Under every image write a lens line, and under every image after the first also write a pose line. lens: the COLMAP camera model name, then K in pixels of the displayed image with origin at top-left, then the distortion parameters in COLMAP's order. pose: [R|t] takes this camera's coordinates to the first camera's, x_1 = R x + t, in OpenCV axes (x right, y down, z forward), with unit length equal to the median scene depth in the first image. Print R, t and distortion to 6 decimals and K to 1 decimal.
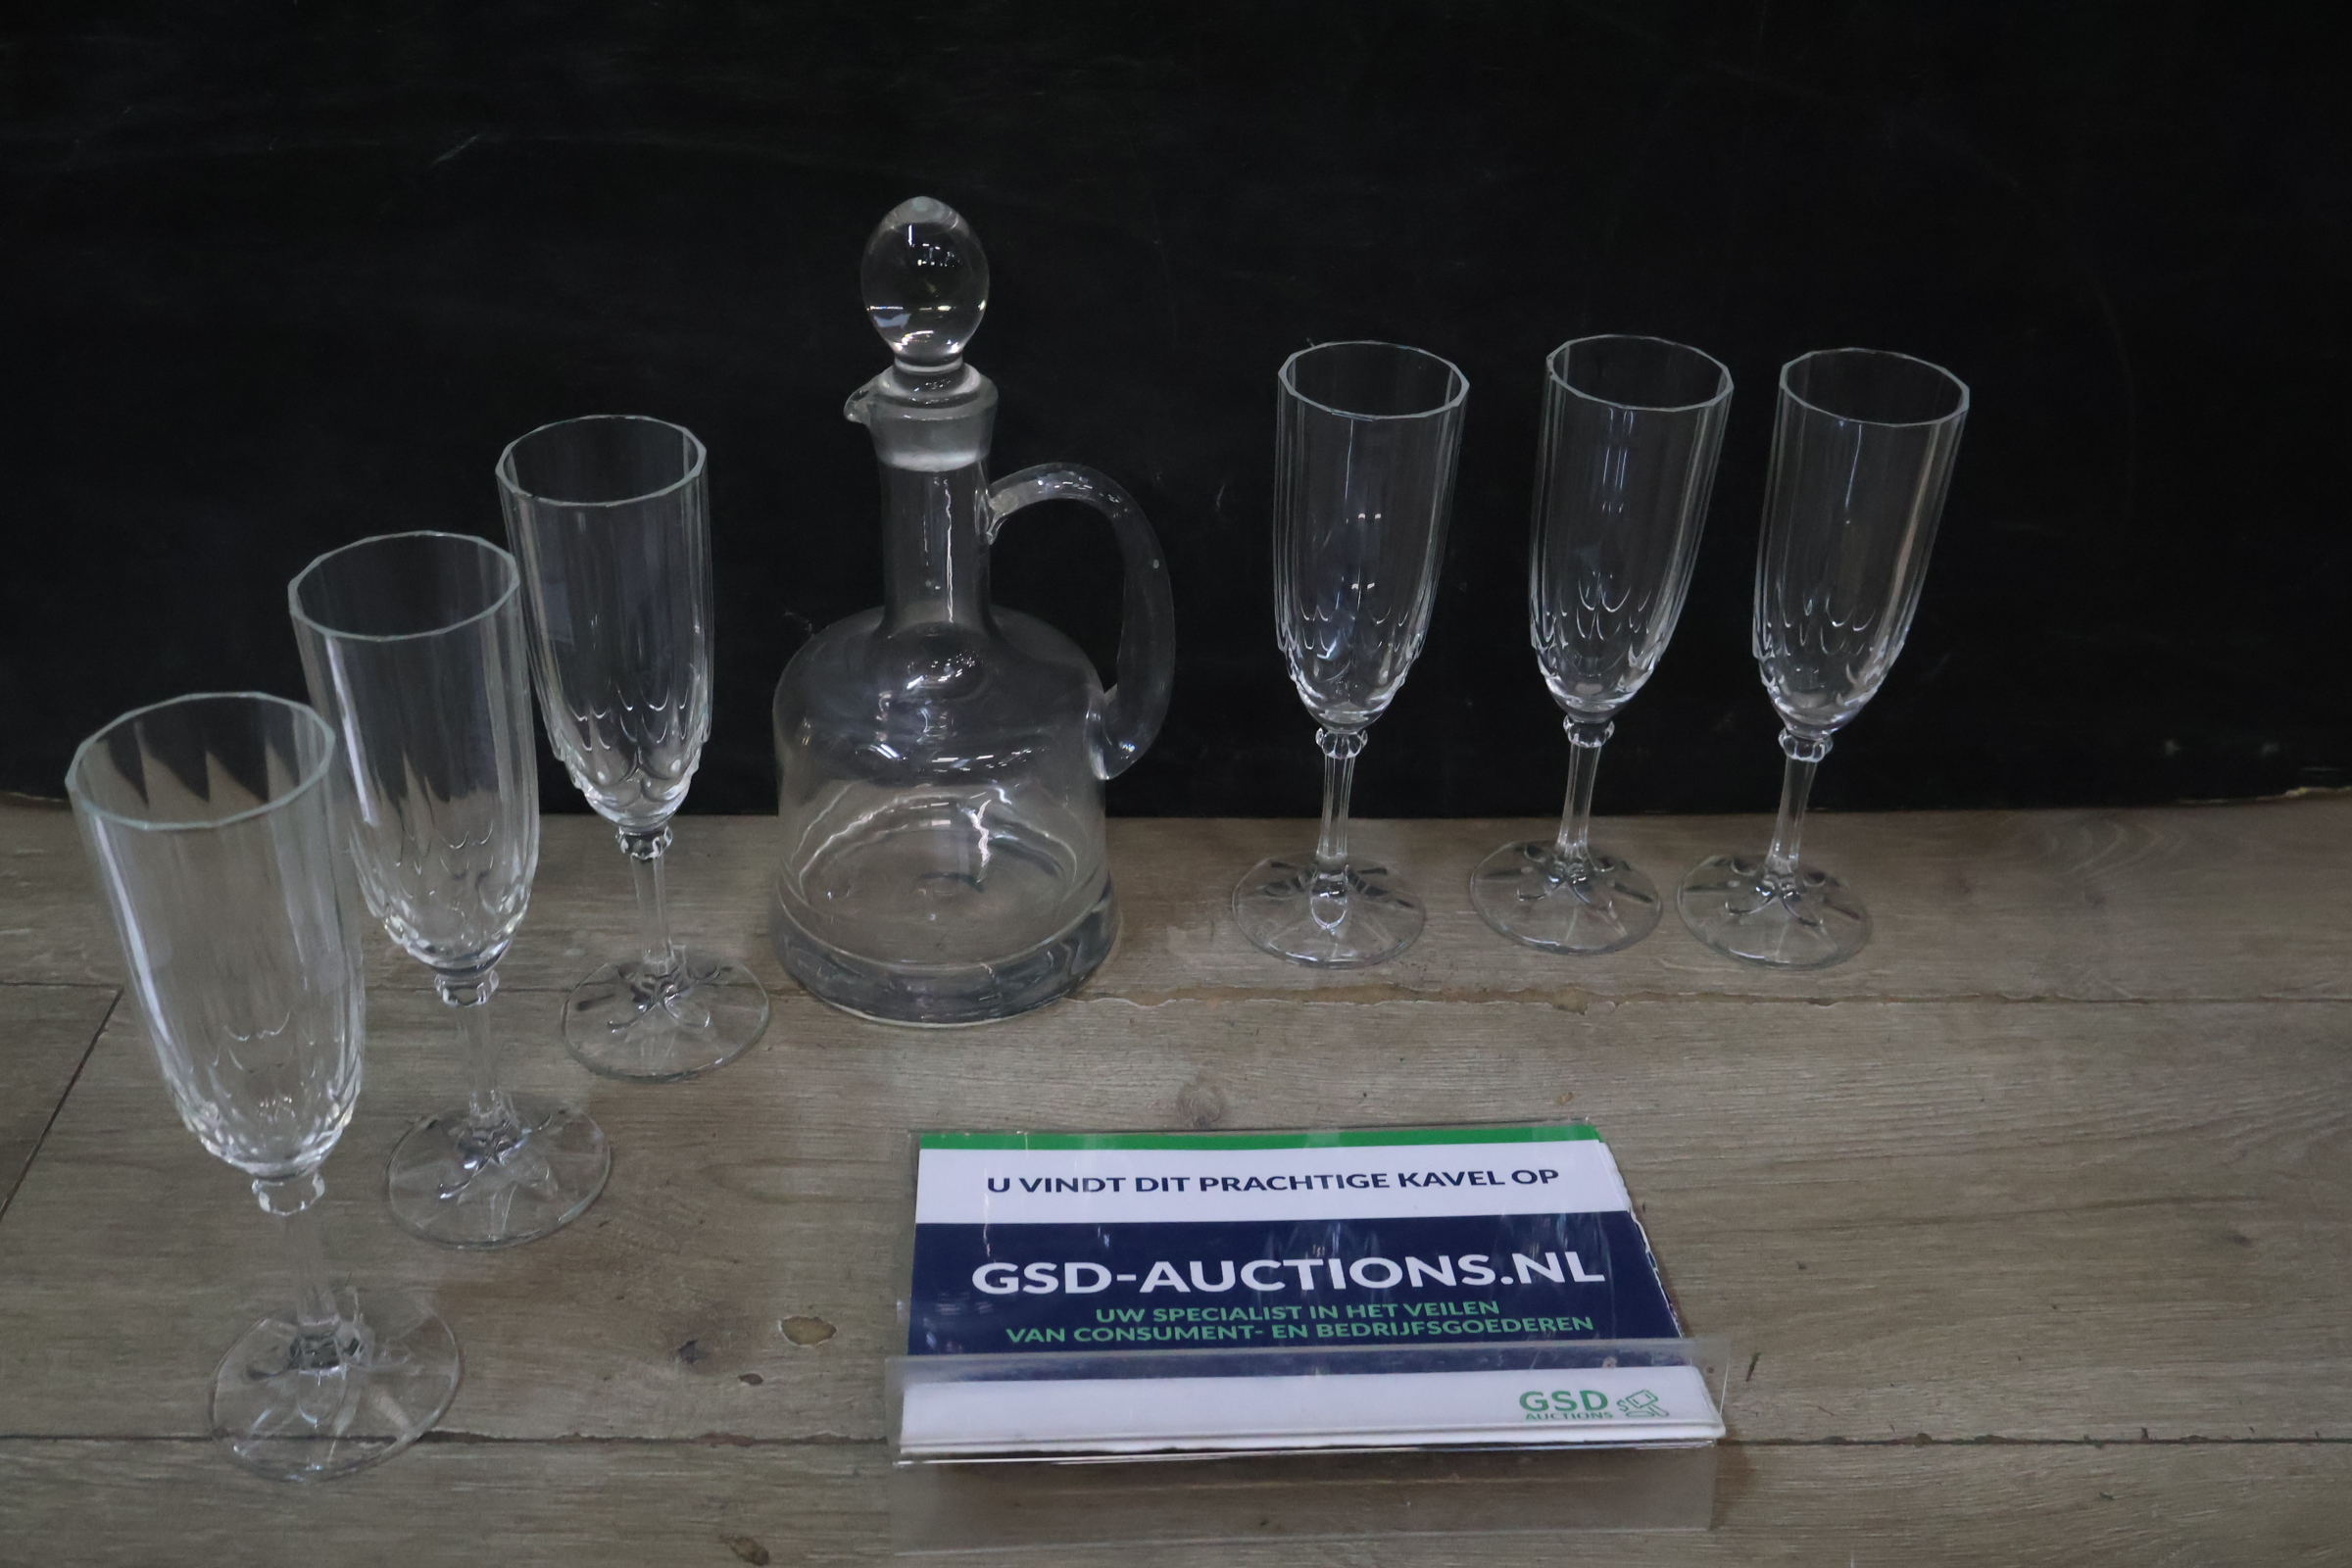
lens RADIAL K [[2532.8, 0, 1164.7], [0, 2532.8, 794.7], [0, 0, 1]] dist [0.028750, 0.006060]
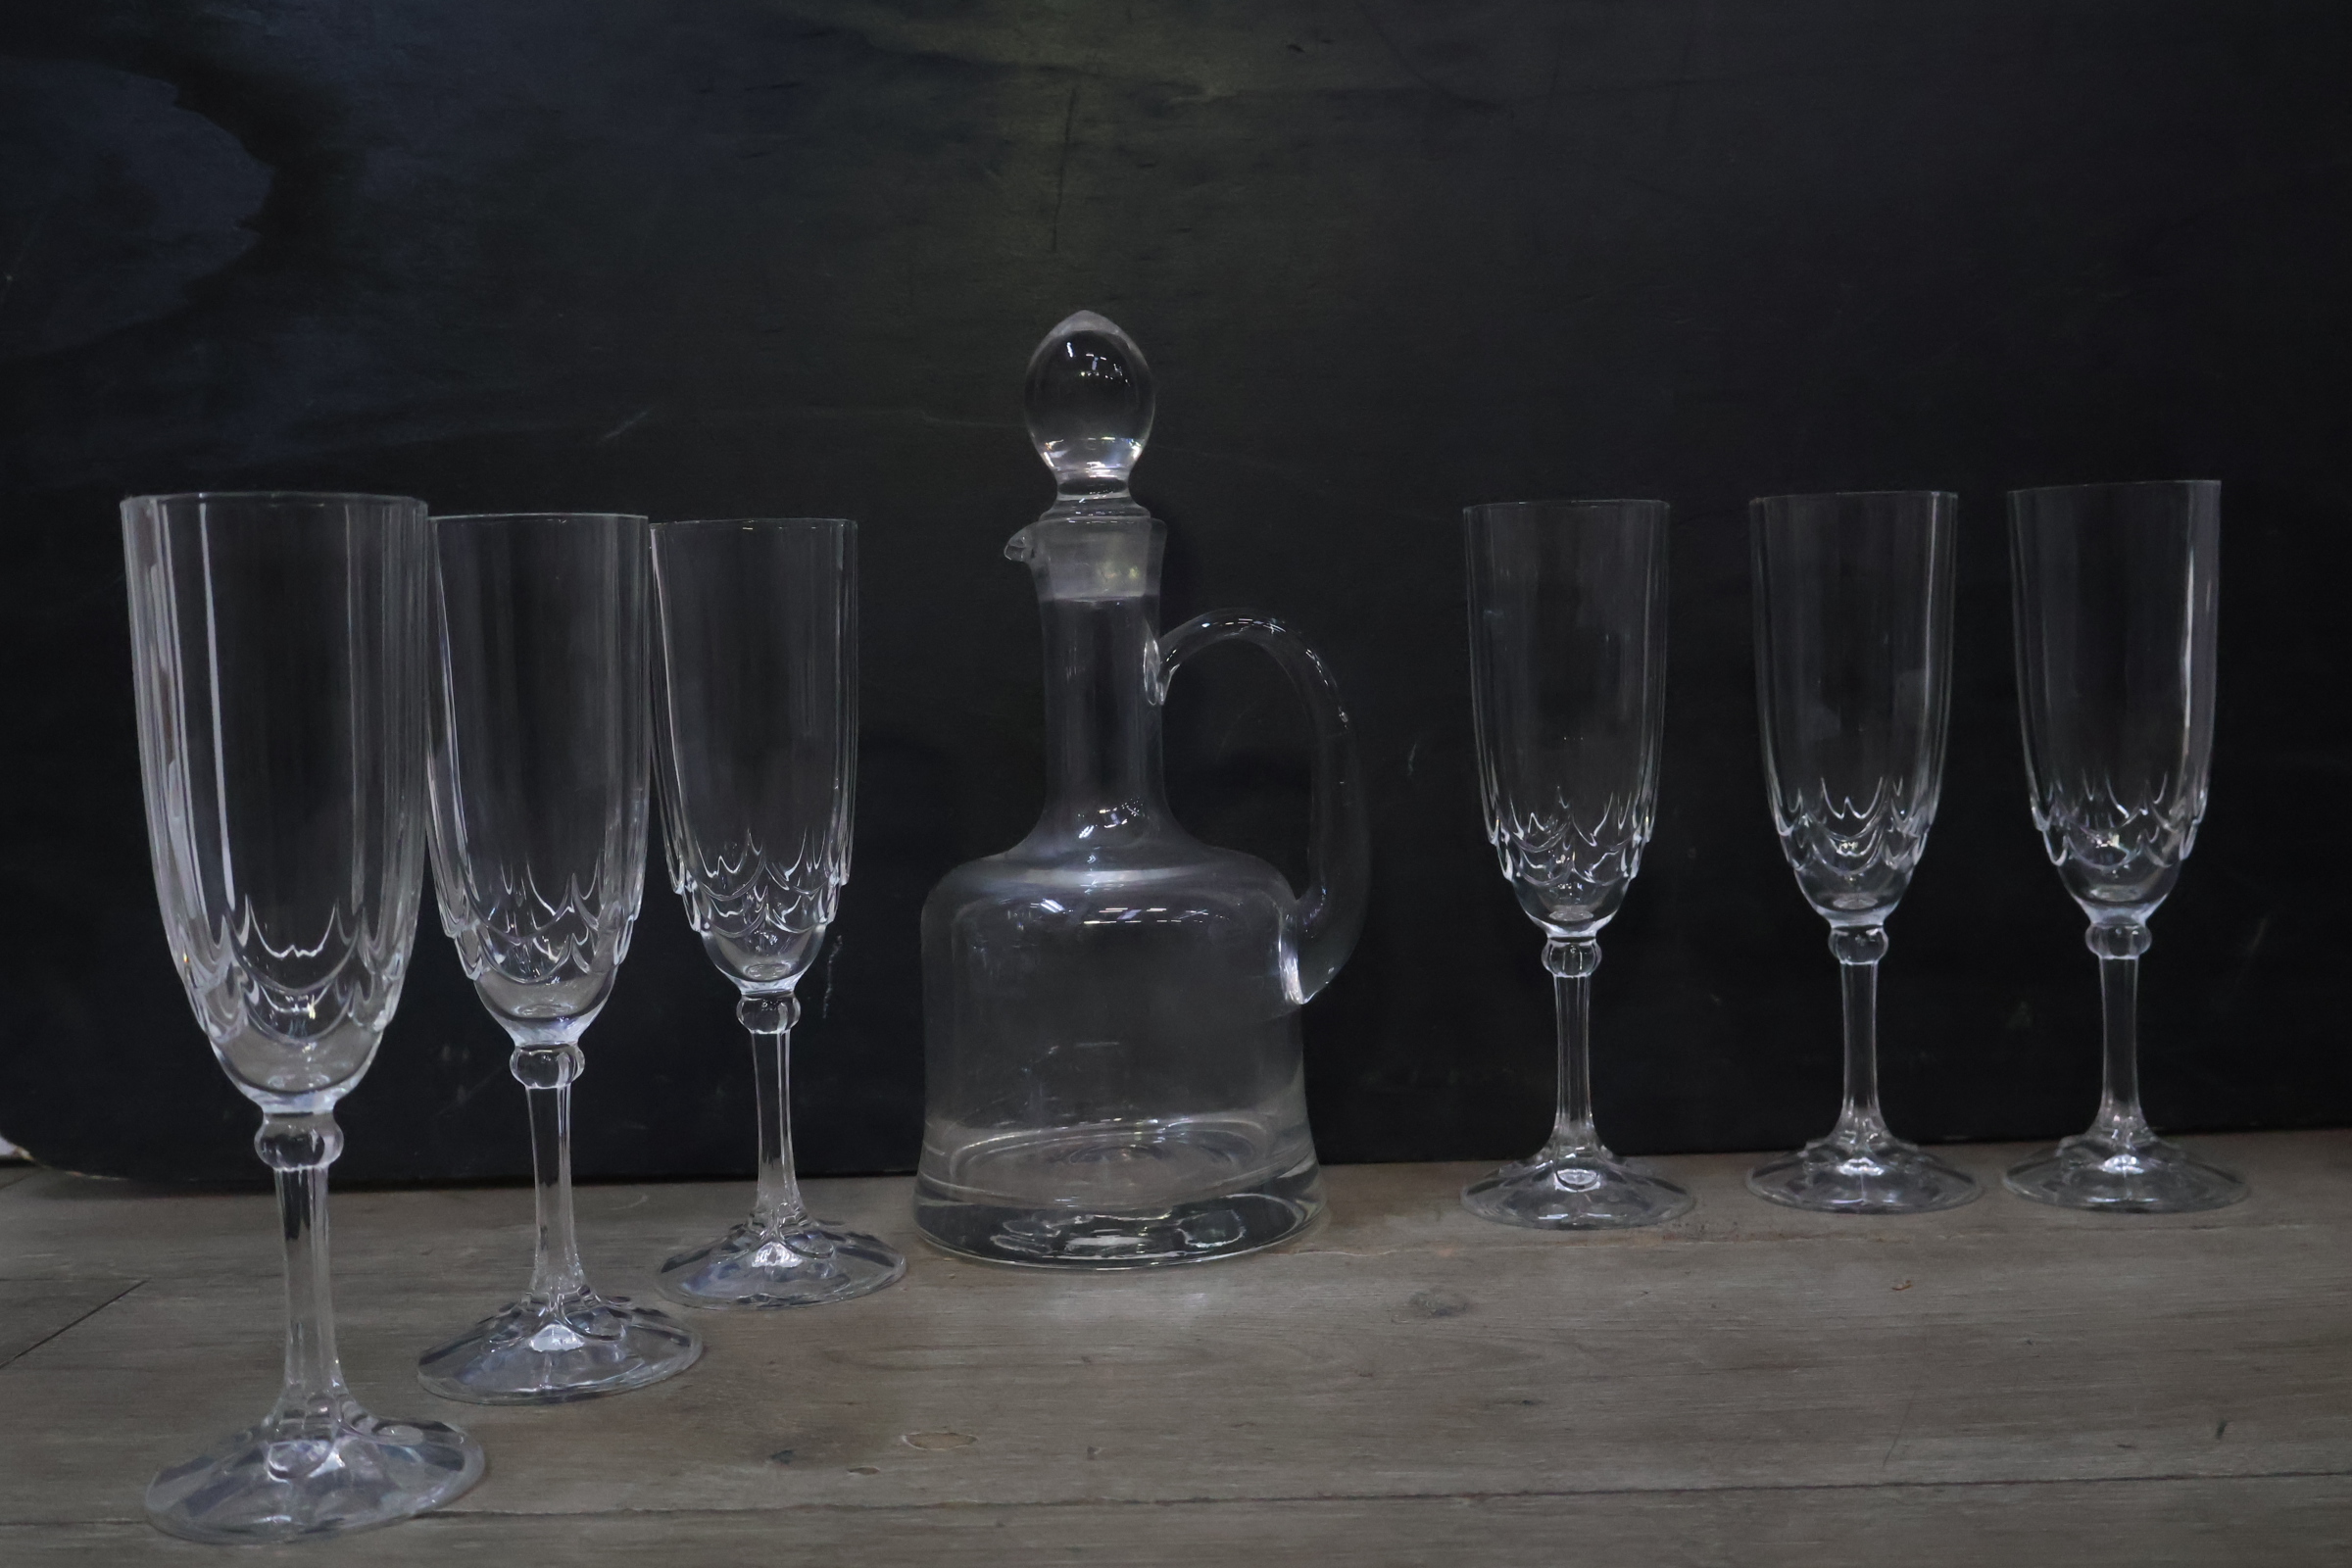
lens RADIAL K [[2530.1, 0, 1176.0], [0, 2530.1, 784.0], [0, 0, 1]] dist [0.021884, 0.005345]
pose [[0.997045, -0.056478, -0.052069, -0.018466], [0.022784, 0.864745, -0.501693, 0.395692], [0.073361, 0.499025, 0.863477, 0.235499]]
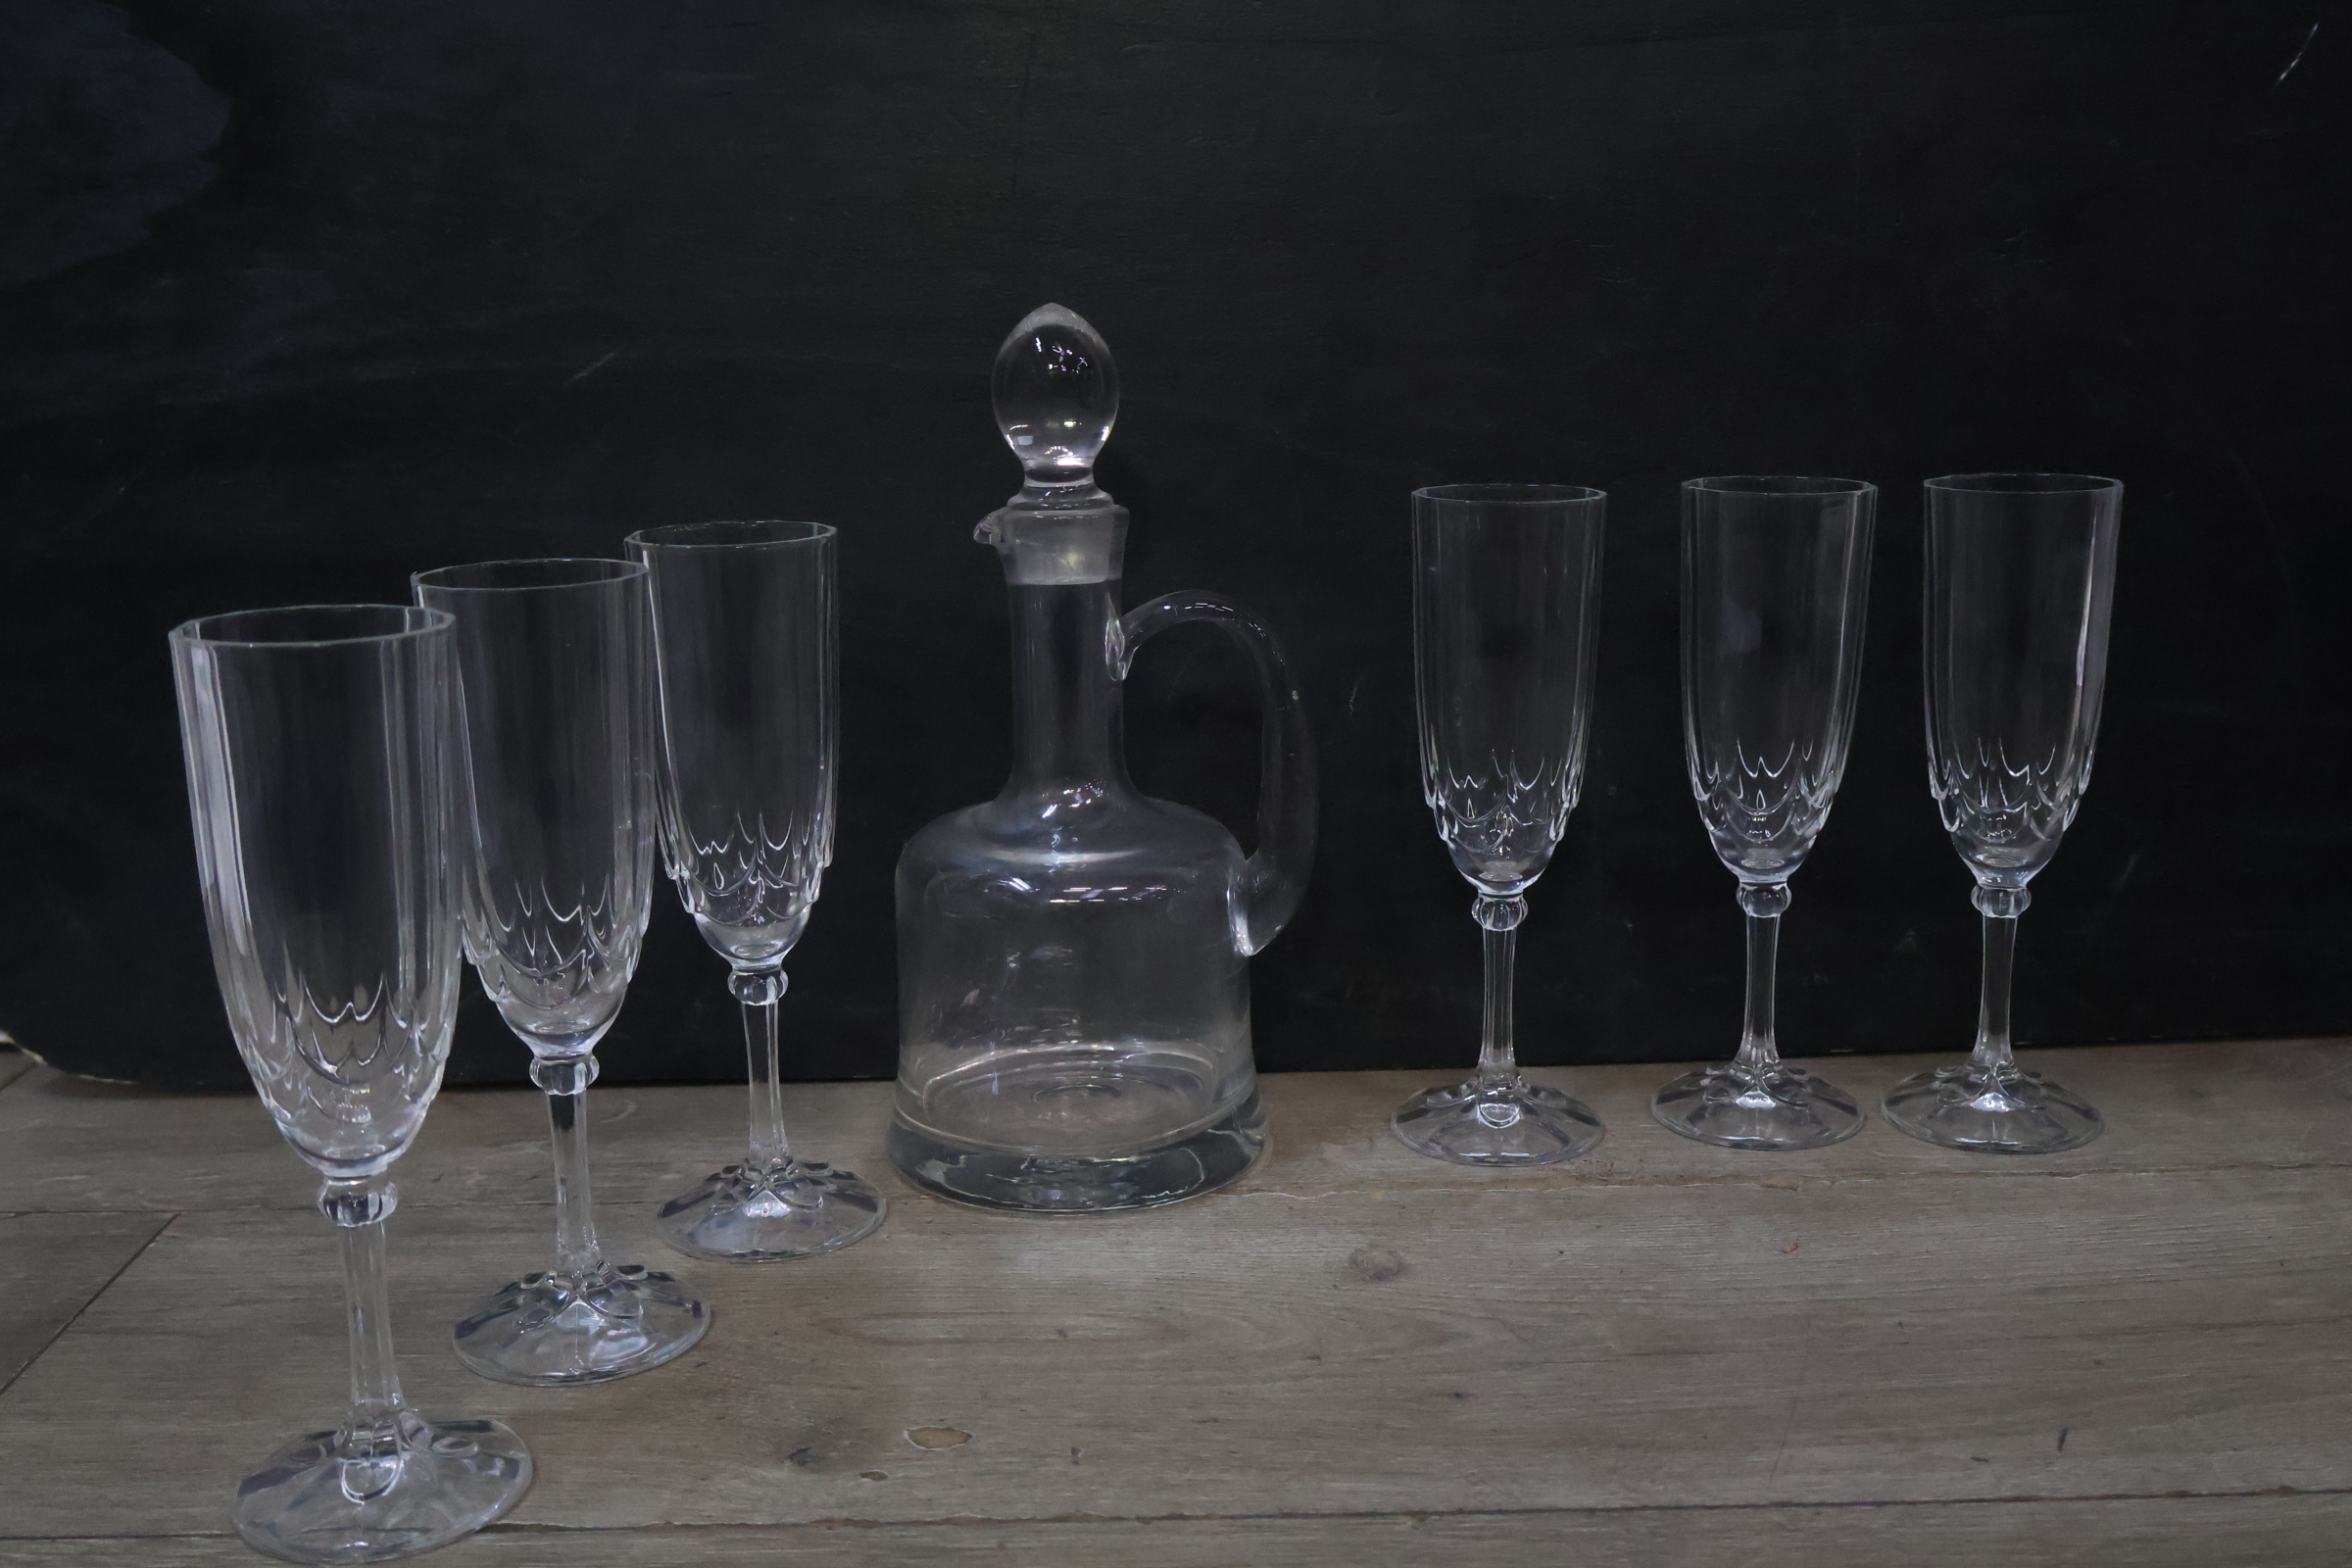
lens RADIAL K [[2532.8, 0, 1164.7], [0, 2532.8, 794.7], [0, 0, 1]] dist [0.028750, 0.006060]
pose [[0.998935, -0.041128, -0.020891, -0.035651], [0.031000, 0.933882, -0.356235, 0.294987], [0.034161, 0.355208, 0.934163, 0.119915]]
